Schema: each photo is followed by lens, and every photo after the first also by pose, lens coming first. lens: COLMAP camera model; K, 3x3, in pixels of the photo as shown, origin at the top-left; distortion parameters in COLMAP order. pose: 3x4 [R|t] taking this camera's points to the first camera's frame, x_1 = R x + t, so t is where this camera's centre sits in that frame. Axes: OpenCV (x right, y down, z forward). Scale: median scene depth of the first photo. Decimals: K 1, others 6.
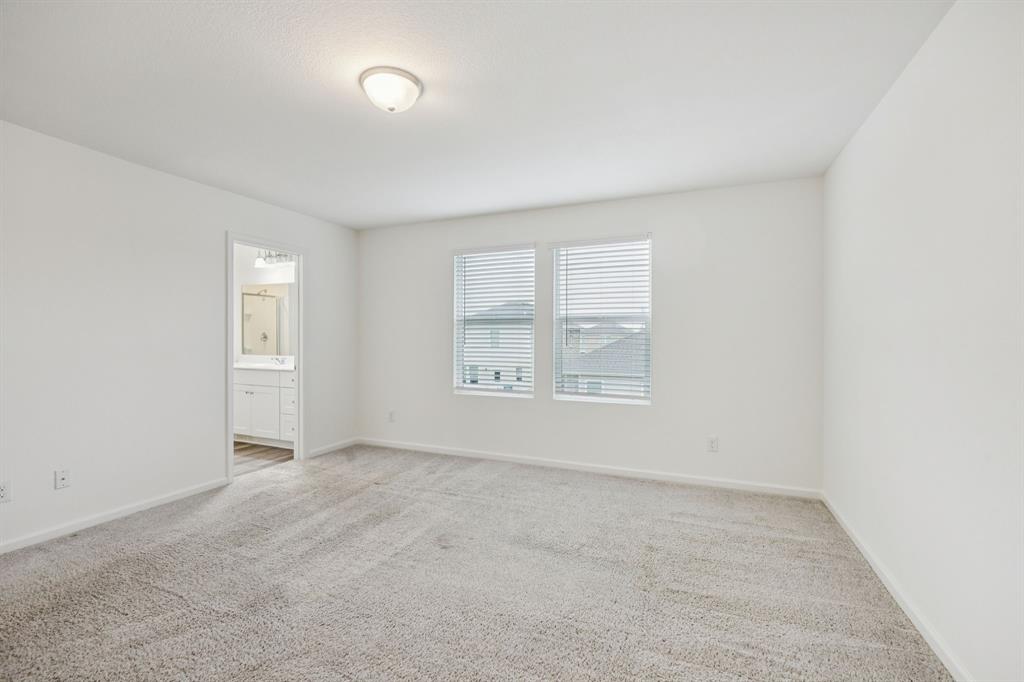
lens RADIAL K [[458.3, 0, 513.0], [0, 458.3, 337.8], [0, 0, 1]] dist [-0.007894, 0.000247]
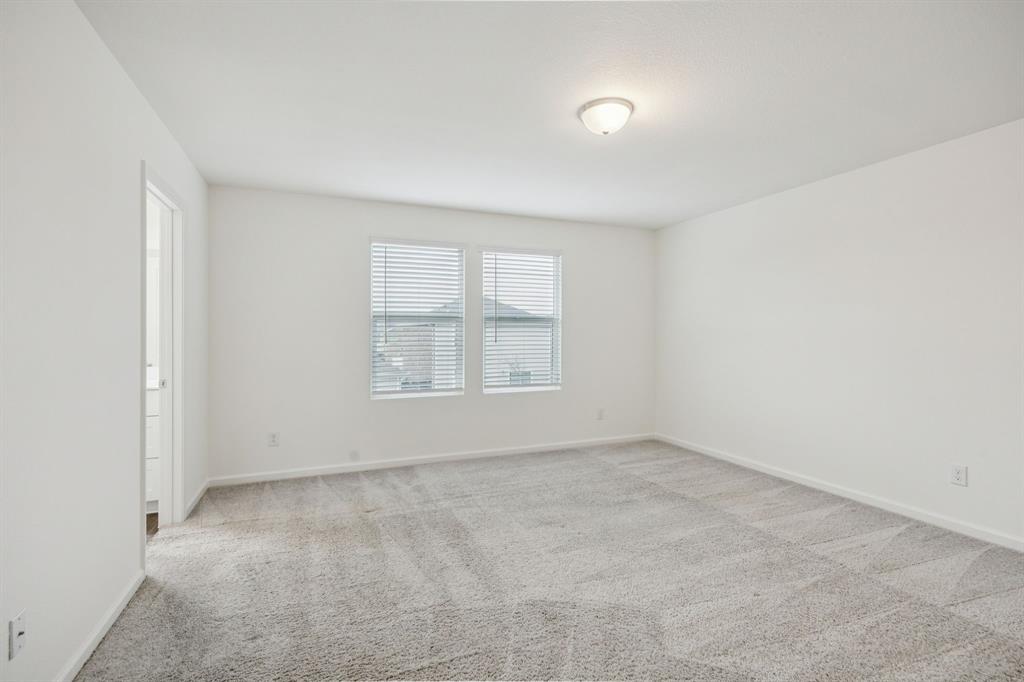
lens RADIAL K [[458.3, 0, 547.1], [0, 458.3, 339.8], [0, 0, 1]] dist [-0.007894, 0.000247]
pose [[0.676608, -0.007925, 0.736301, -0.630406], [0.003907, 0.999967, 0.007173, 0.002352], [-0.736333, -0.001977, 0.676617, 0.183561]]
